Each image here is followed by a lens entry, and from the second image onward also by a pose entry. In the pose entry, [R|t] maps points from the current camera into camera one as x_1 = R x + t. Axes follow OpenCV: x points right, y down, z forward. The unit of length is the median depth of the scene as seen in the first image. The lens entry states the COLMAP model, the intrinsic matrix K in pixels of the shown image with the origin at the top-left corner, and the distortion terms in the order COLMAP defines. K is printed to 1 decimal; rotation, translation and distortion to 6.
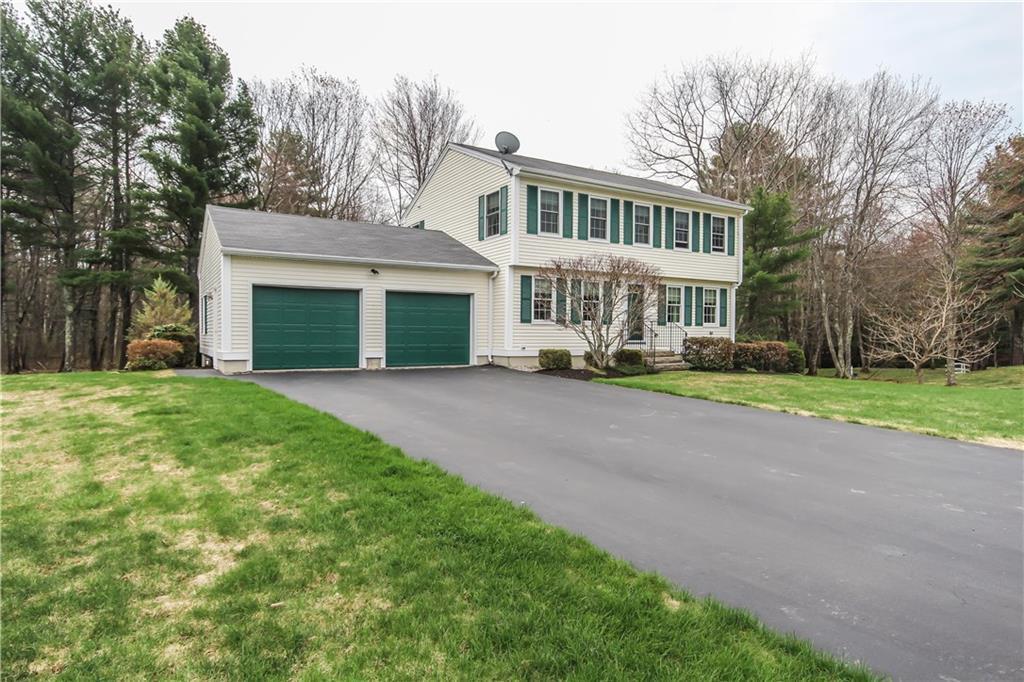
lens RADIAL K [[592.0, 0, 513.1], [0, 592.0, 338.0], [0, 0, 1]] dist [-0.006979, -0.000170]
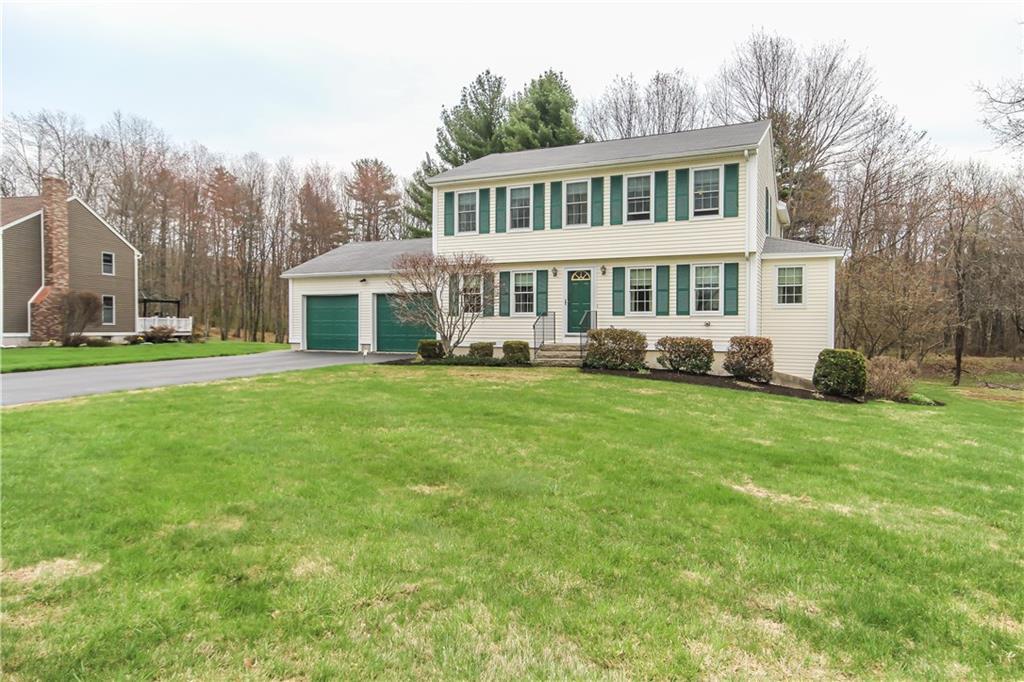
lens RADIAL K [[506.3, 0, 512.8], [0, 506.3, 337.6], [0, 0, 1]] dist [0.005499, 0.000155]
pose [[0.637334, 0.011282, -0.770505, 0.784478], [-0.005395, 0.999934, 0.010179, 0.005115], [0.770569, -0.002330, 0.637352, 0.451723]]
